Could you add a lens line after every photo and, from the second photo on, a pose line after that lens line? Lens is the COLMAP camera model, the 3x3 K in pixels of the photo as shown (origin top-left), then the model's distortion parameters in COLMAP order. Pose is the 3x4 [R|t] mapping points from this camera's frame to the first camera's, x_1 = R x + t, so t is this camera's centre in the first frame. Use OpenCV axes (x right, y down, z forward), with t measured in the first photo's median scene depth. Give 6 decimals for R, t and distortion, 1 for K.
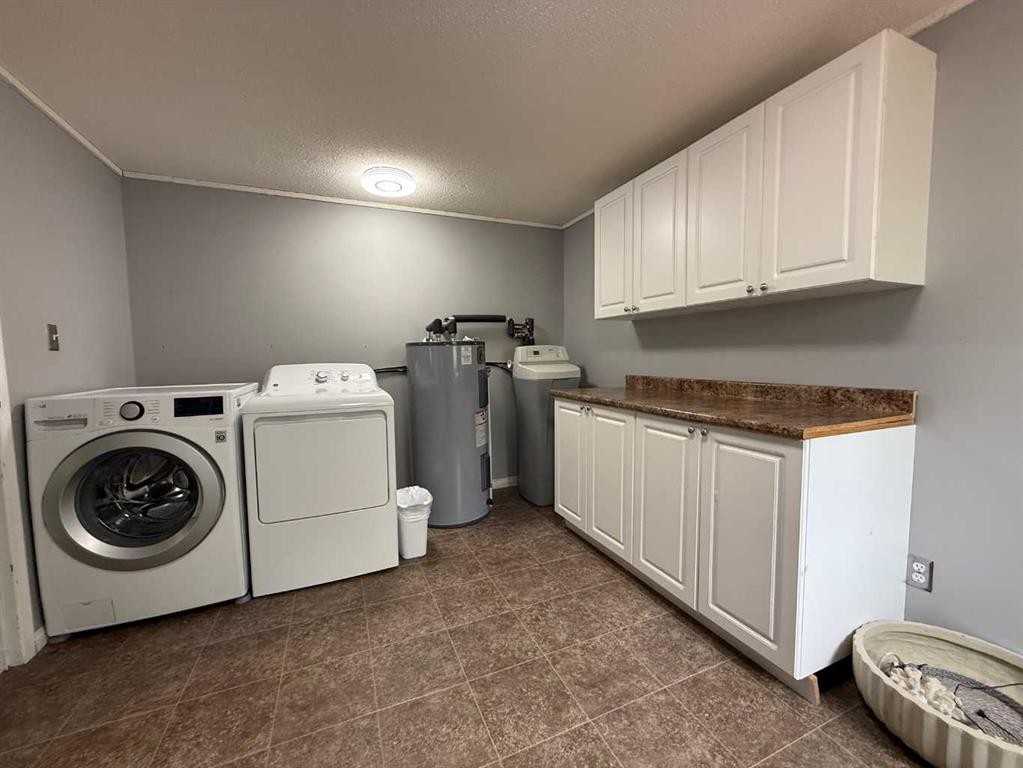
lens RADIAL K [[408.0, 0, 509.3], [0, 408.0, 384.0], [0, 0, 1]] dist [0.001382, 0.000269]
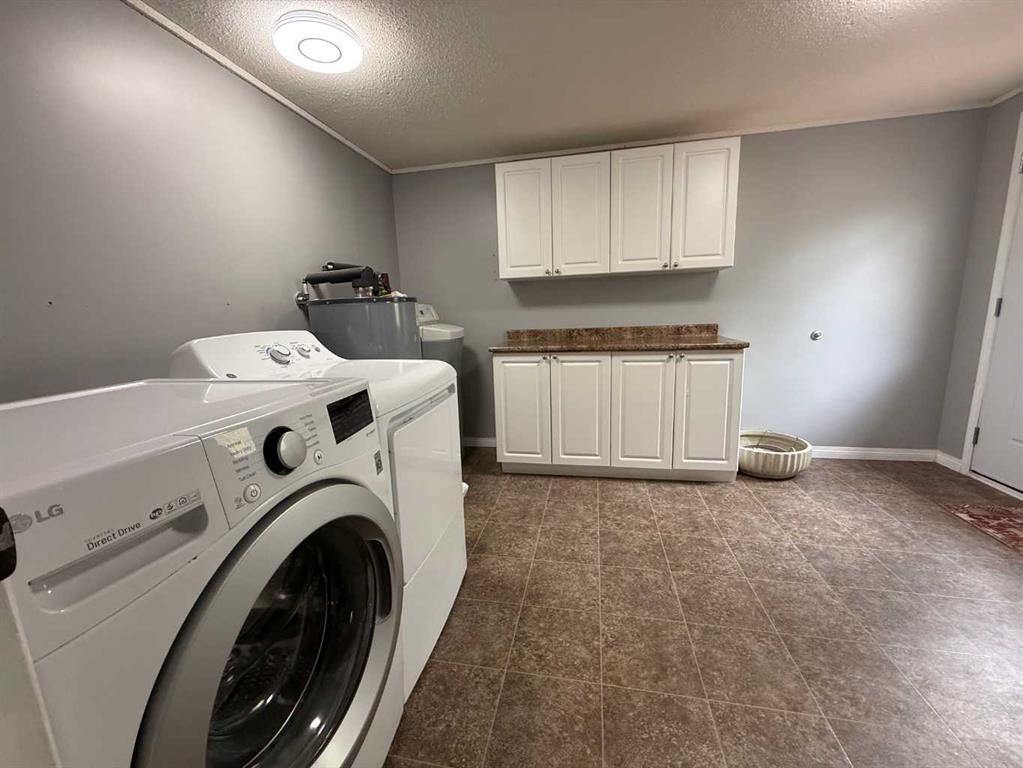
lens RADIAL K [[408.0, 0, 509.3], [0, 408.0, 384.0], [0, 0, 1]] dist [0.001382, 0.000269]
pose [[0.568105, -0.153598, 0.808495, -1.055540], [0.088146, 0.988133, 0.125788, -0.027762], [-0.818222, -0.000195, 0.574903, 0.559778]]
